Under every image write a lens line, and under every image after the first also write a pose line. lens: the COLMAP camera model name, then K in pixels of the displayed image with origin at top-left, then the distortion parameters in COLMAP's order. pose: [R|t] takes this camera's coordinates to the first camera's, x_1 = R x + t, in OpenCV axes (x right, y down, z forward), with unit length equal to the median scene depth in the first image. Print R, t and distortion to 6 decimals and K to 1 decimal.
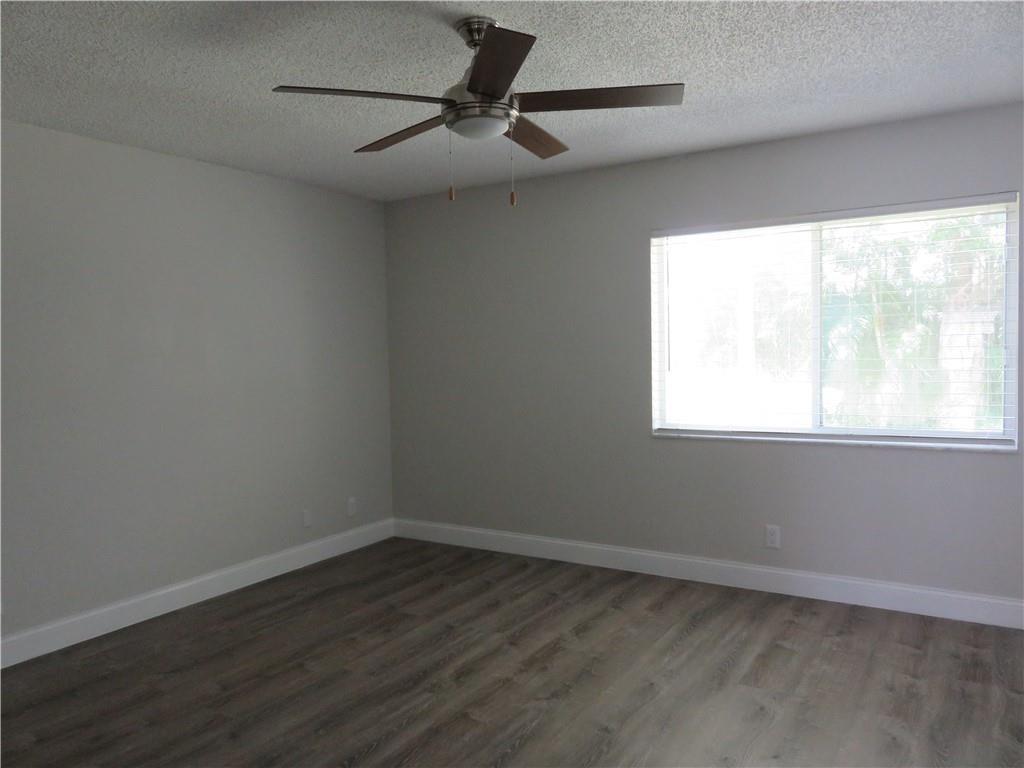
lens RADIAL K [[773.0, 0, 508.0], [0, 773.0, 385.0], [0, 0, 1]] dist [-0.001249, -0.000665]
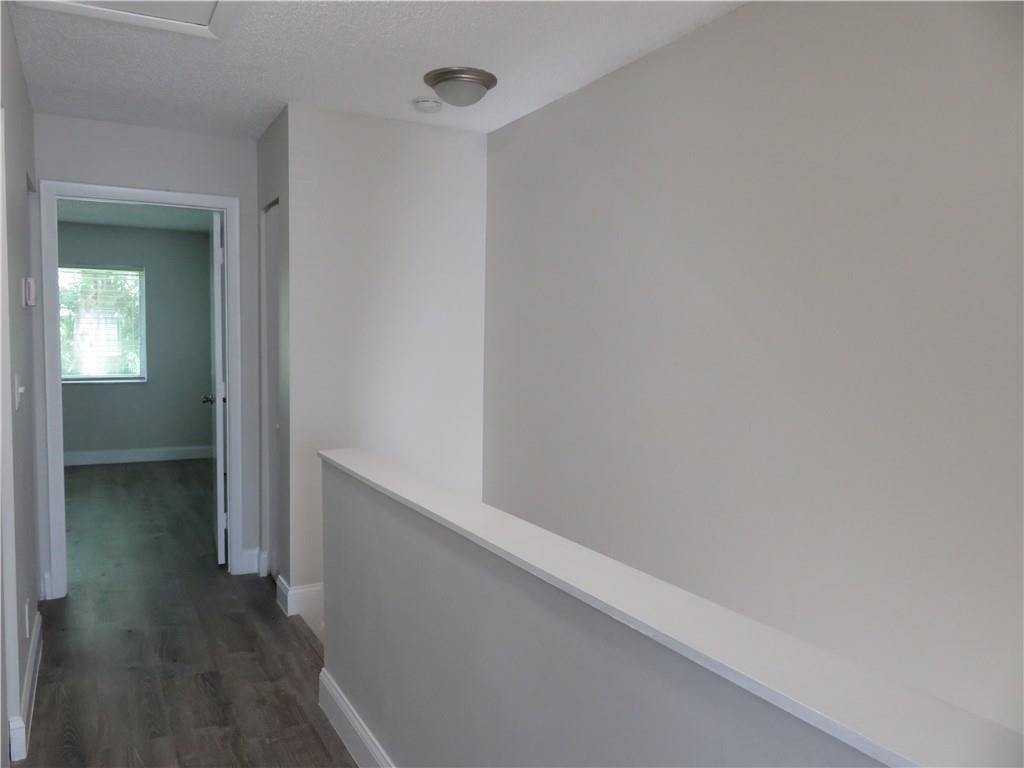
lens RADIAL K [[773.0, 0, 508.0], [0, 773.0, 385.0], [0, 0, 1]] dist [-0.001249, -0.000665]
pose [[0.494814, -0.024344, 0.868658, -0.781284], [0.018511, 0.999676, 0.017471, 0.074807], [-0.868802, 0.007435, 0.495104, -1.036461]]
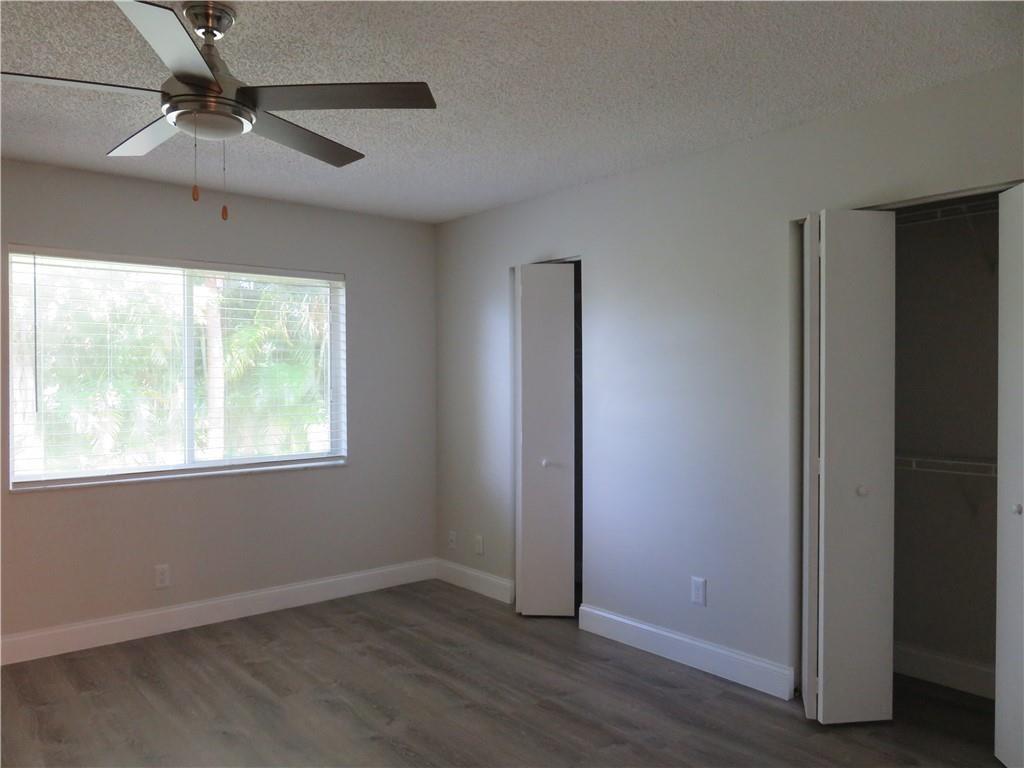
lens RADIAL K [[773.0, 0, 508.0], [0, 773.0, 385.0], [0, 0, 1]] dist [-0.001249, -0.000665]
pose [[0.298697, 0.015410, 0.954223, -0.556701], [0.044894, 0.998536, -0.030178, 0.001097], [-0.953291, 0.051853, 0.297568, 0.316899]]
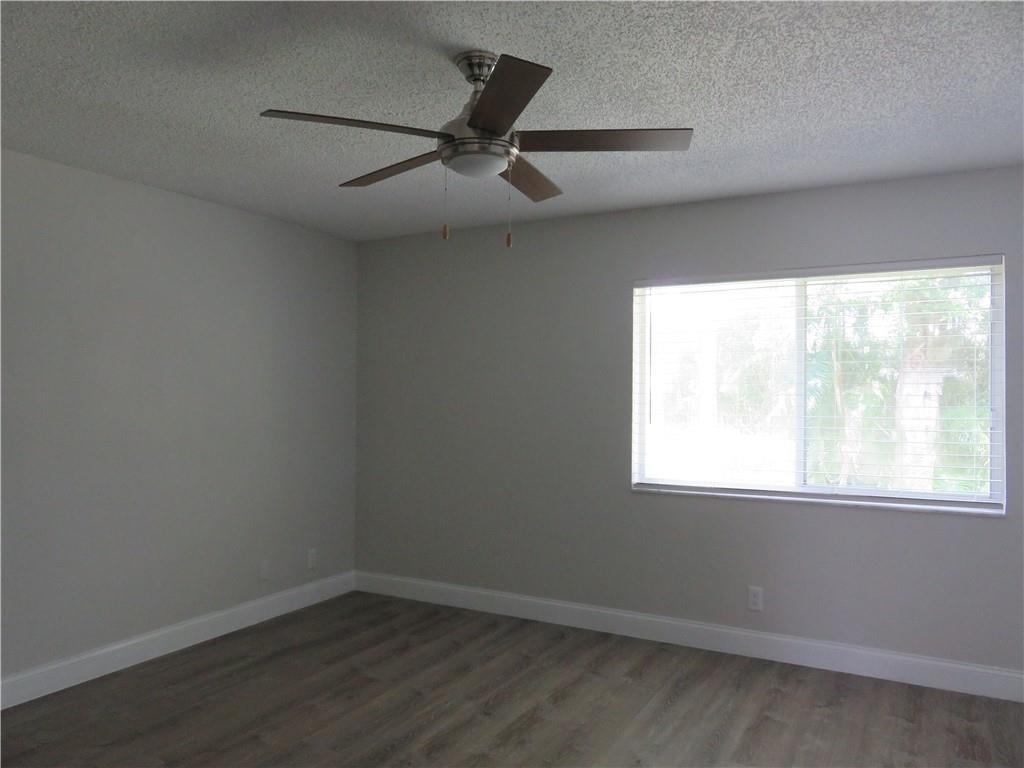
lens RADIAL K [[773.0, 0, 508.0], [0, 773.0, 385.0], [0, 0, 1]] dist [-0.001249, -0.000665]
pose [[0.998050, 0.028659, 0.055448, -0.031555], [-0.025306, 0.997862, -0.060262, -0.004739], [-0.057057, 0.058741, 0.996641, 0.047611]]
